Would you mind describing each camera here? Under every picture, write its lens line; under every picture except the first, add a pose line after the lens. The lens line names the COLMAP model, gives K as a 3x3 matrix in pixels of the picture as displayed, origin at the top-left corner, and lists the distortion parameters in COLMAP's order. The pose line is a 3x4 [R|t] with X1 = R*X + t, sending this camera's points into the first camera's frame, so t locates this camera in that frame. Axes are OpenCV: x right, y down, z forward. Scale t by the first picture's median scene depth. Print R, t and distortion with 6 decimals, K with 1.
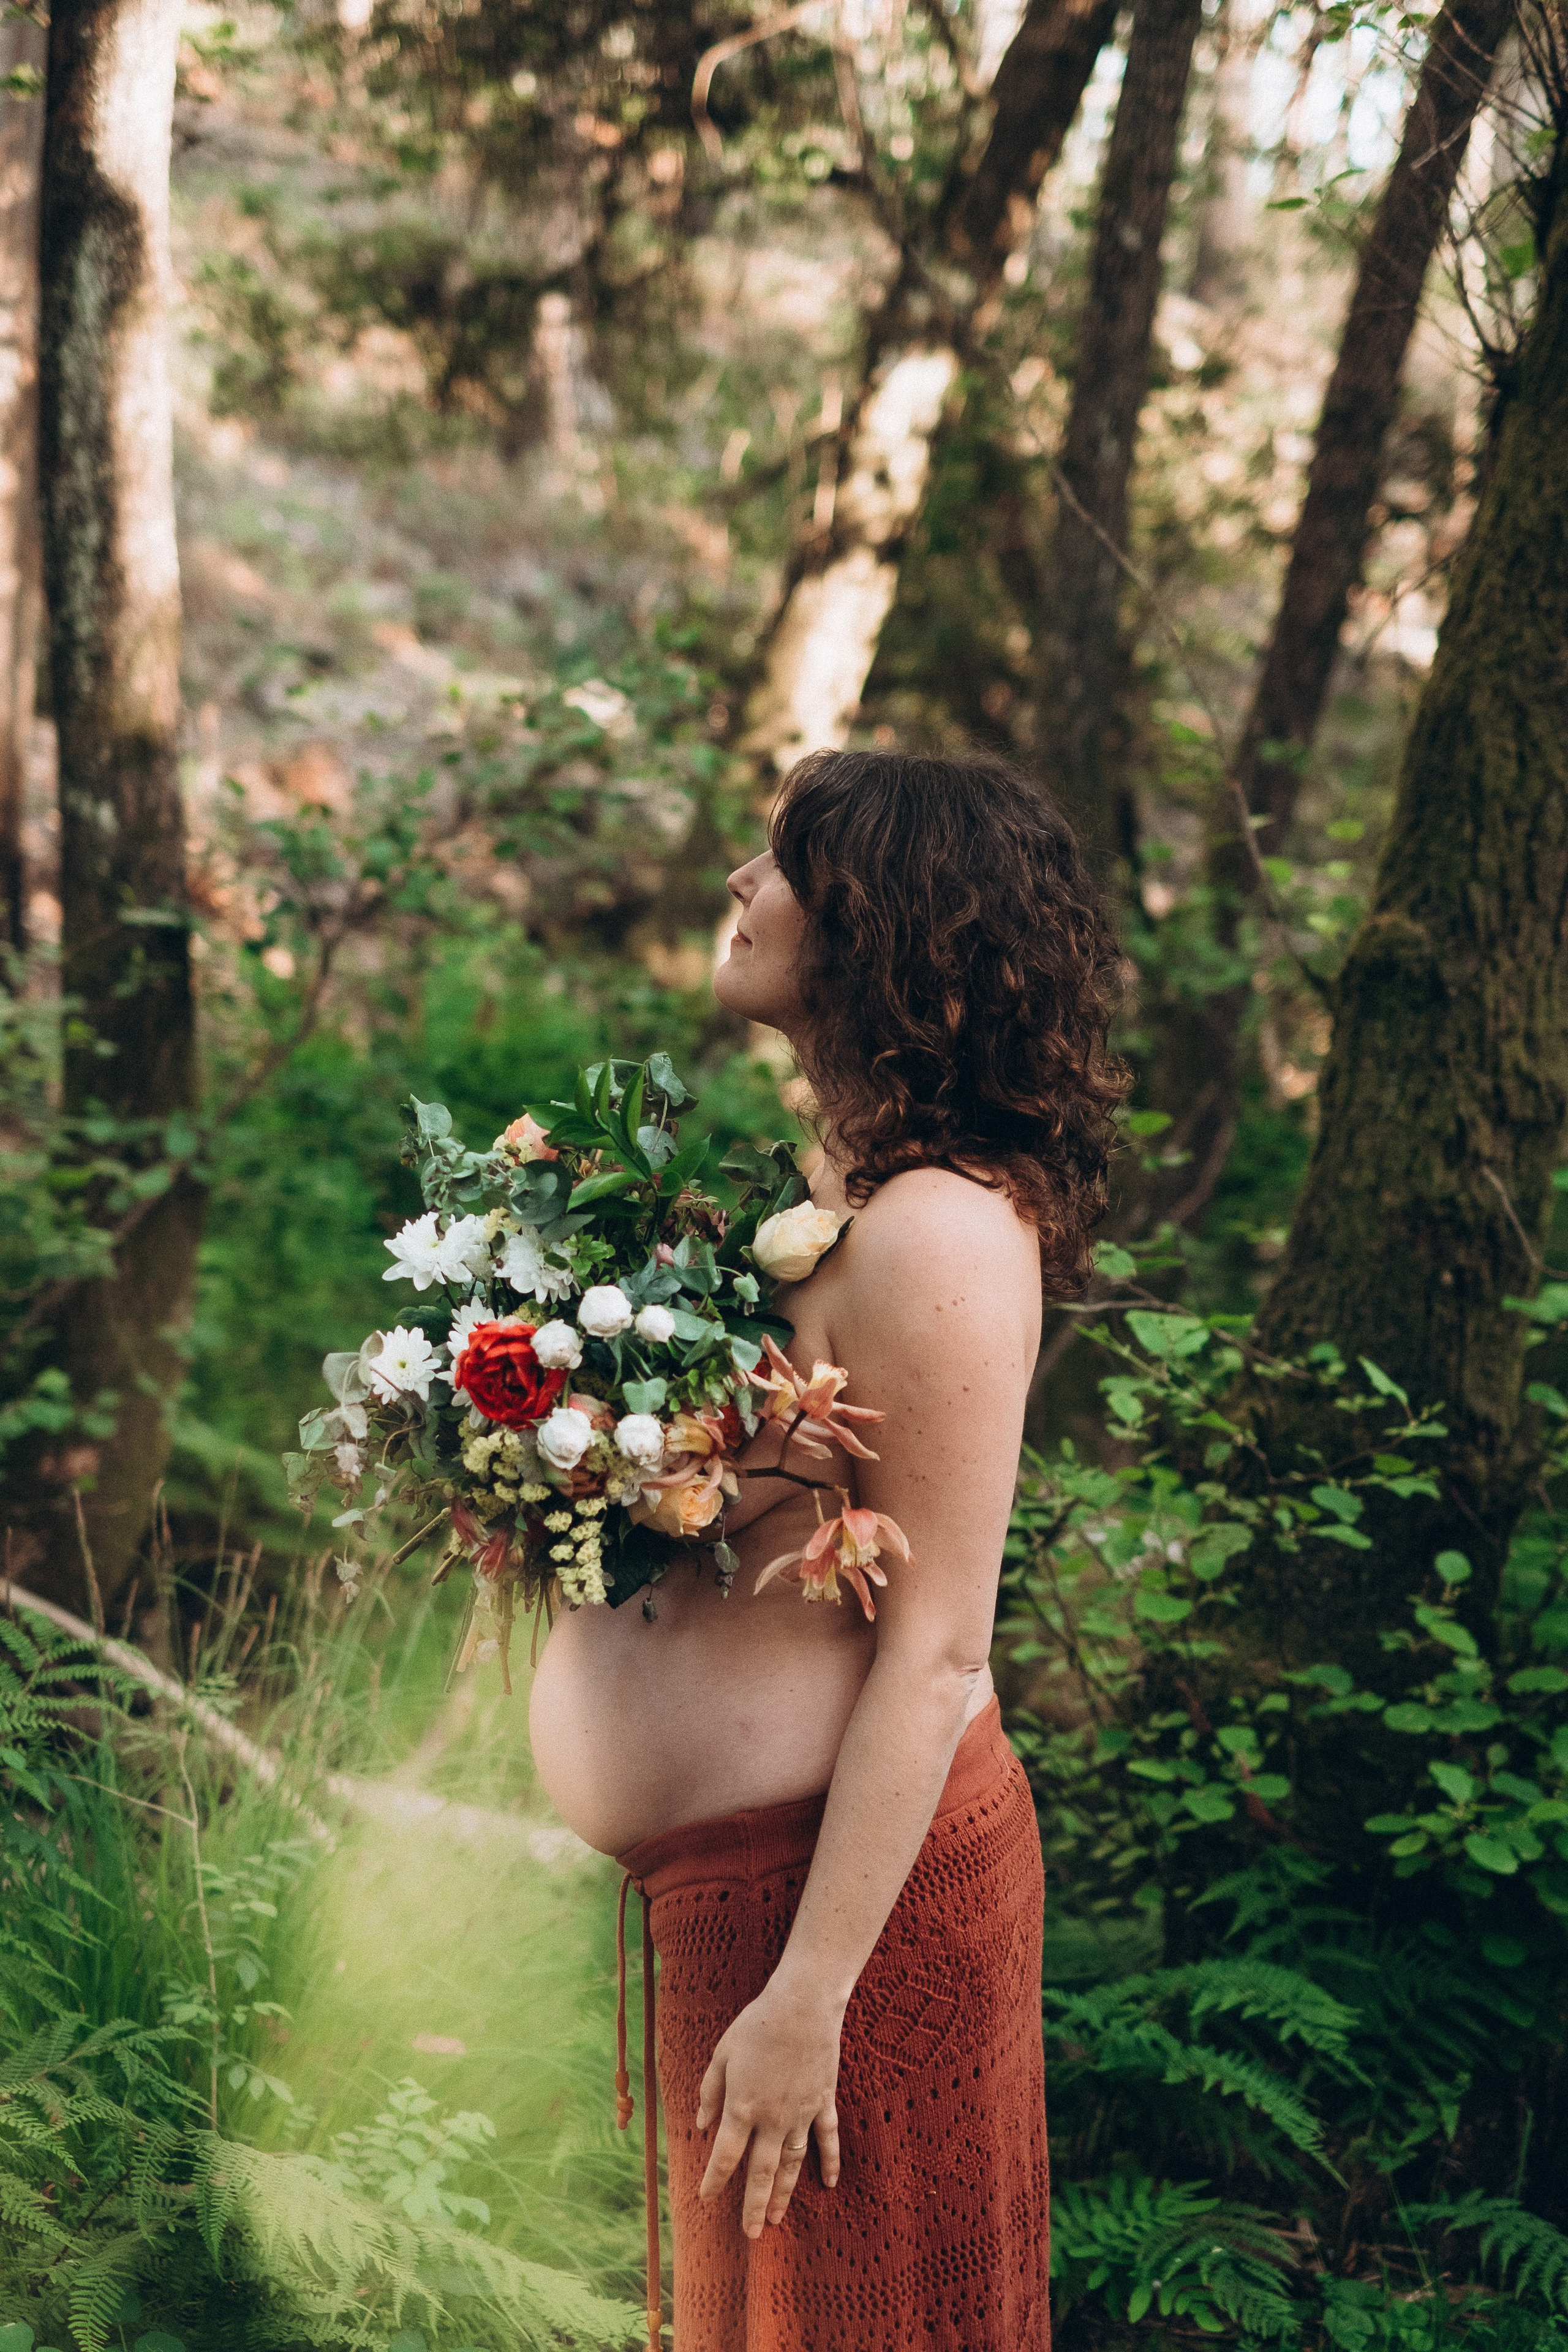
lens RADIAL K [[3852.4, 0, 784.0], [0, 3852.4, 1176.0], [0, 0, 1]] dist [0.000690, -0.275834]
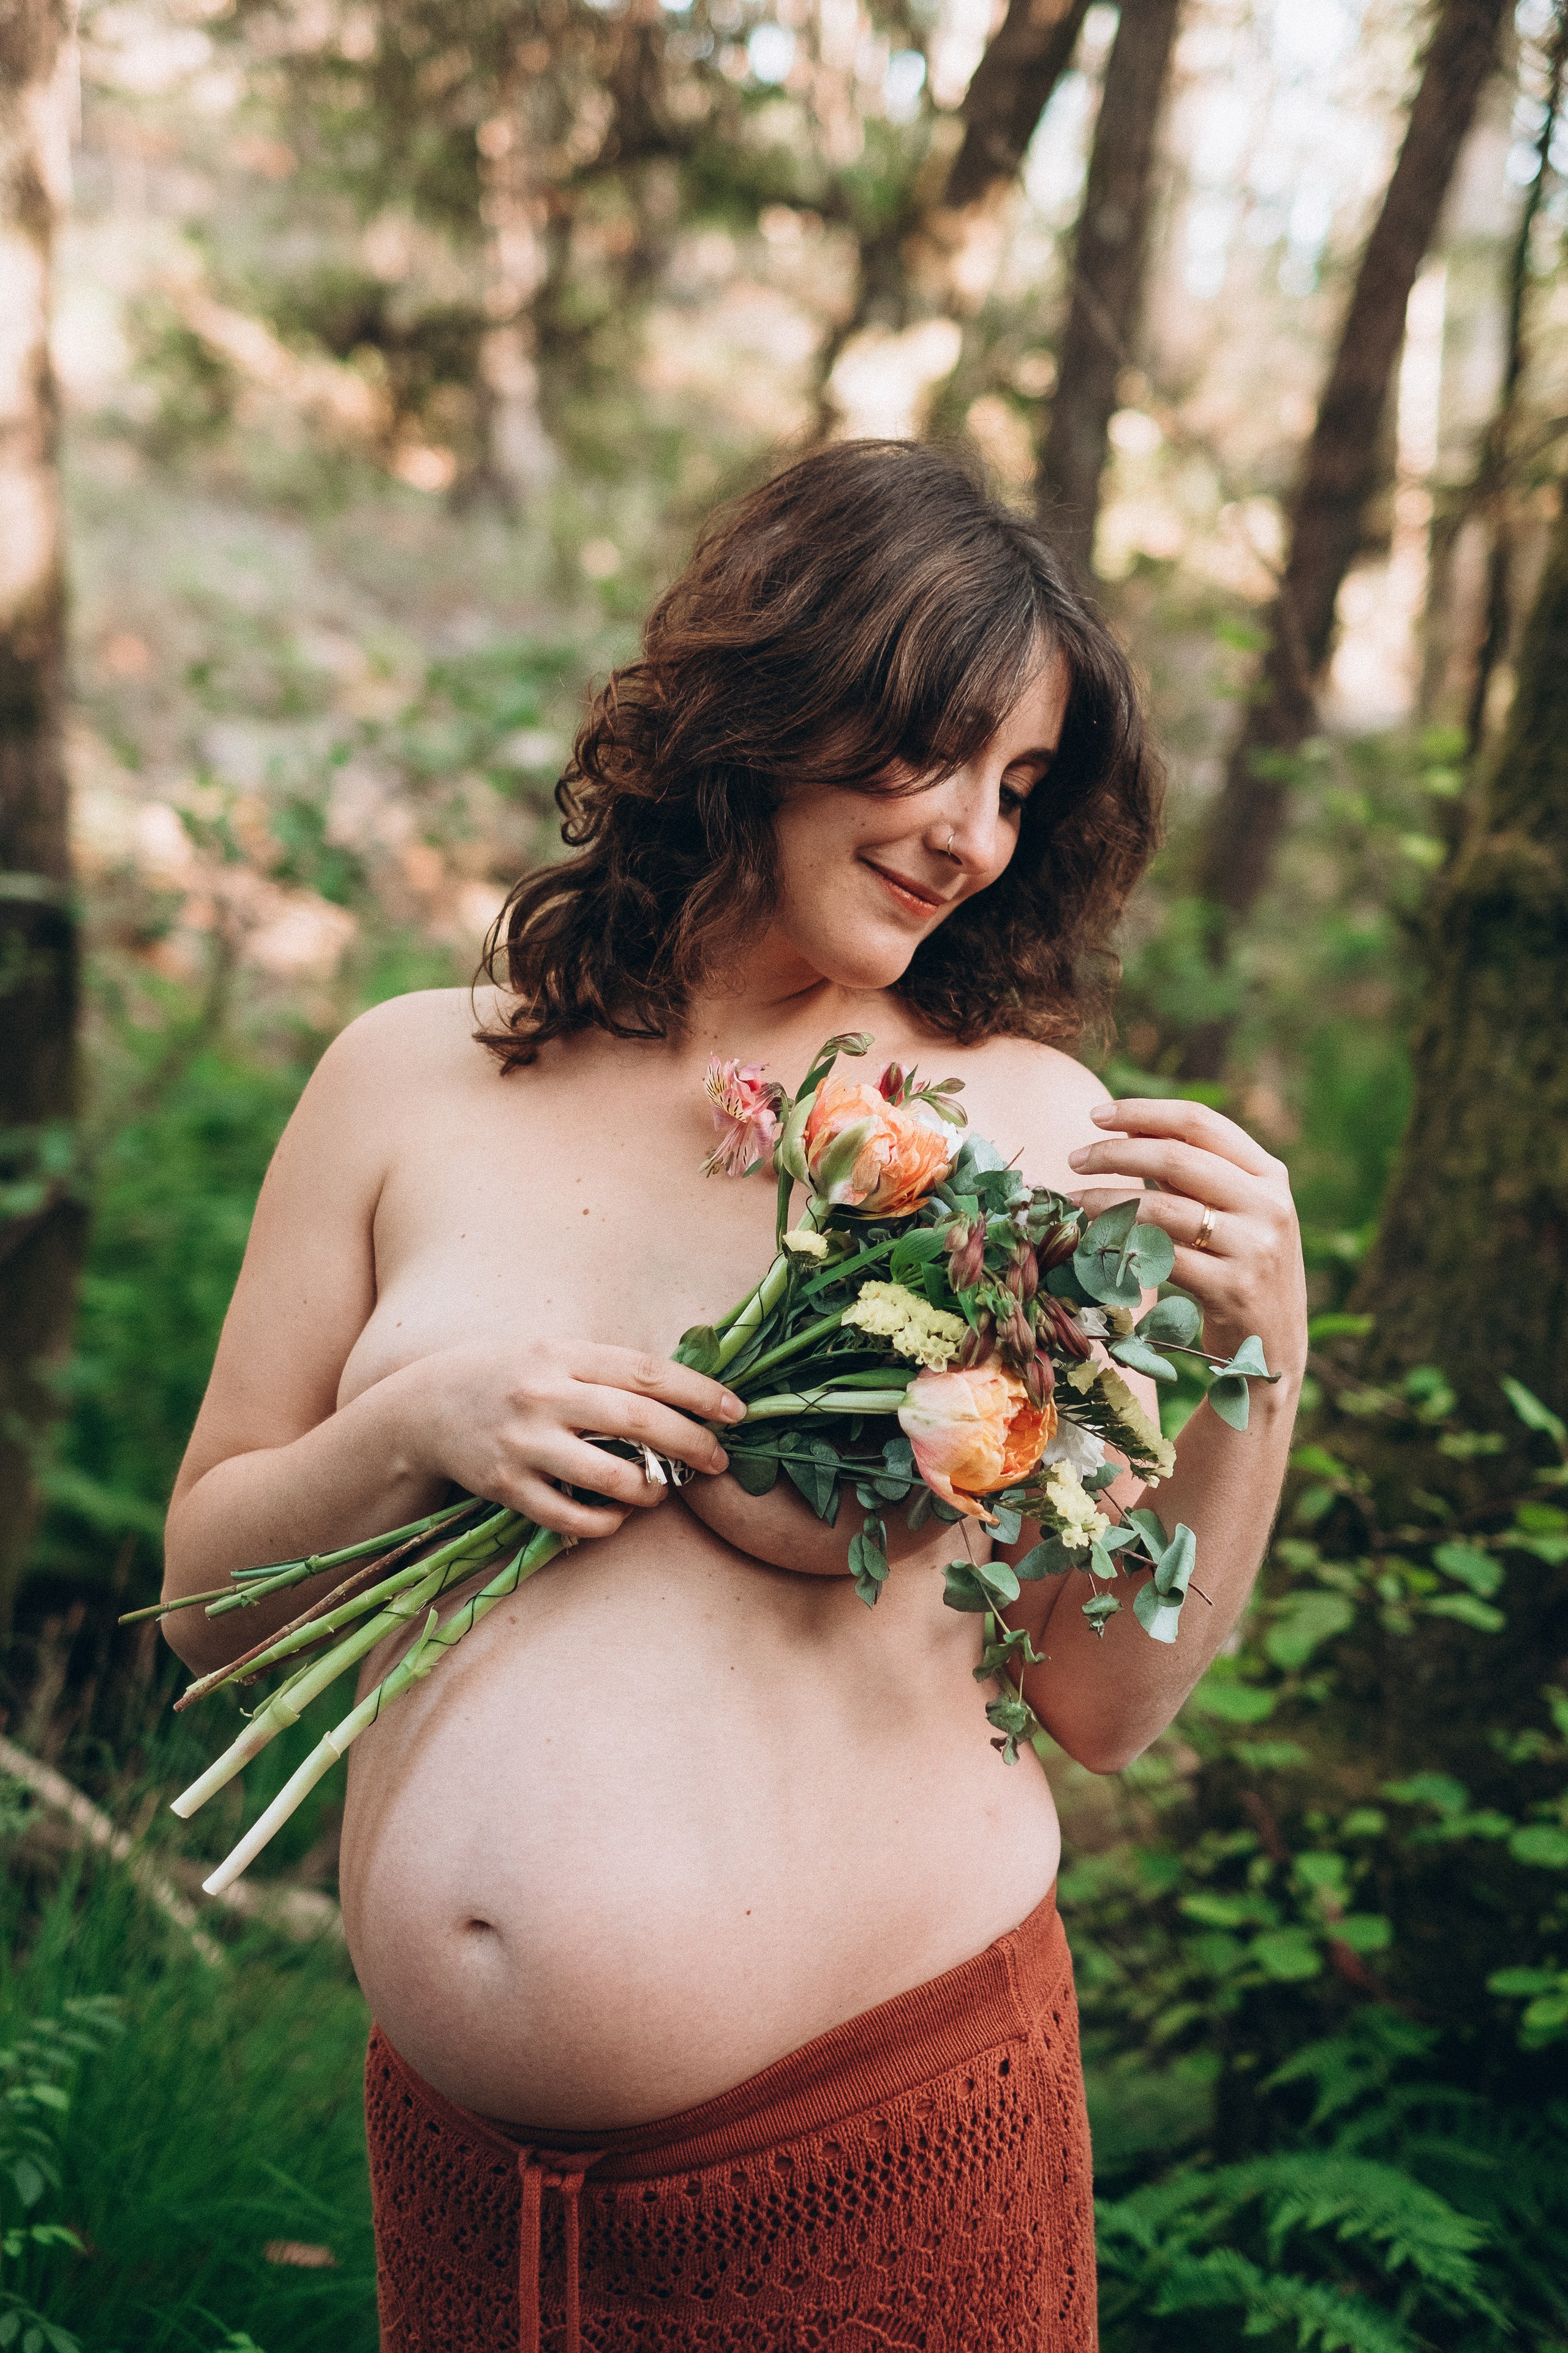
lens RADIAL K [[3853.7, 0, 784.0], [0, 3853.7, 1176.5], [0, 0, 1]] dist [0.000690, -0.275834]
pose [[0.999843, 0.010470, 0.014260, -0.004445], [-0.010204, 0.999775, -0.018595, 0.020806], [-0.014452, 0.018447, 0.999725, 0.216324]]
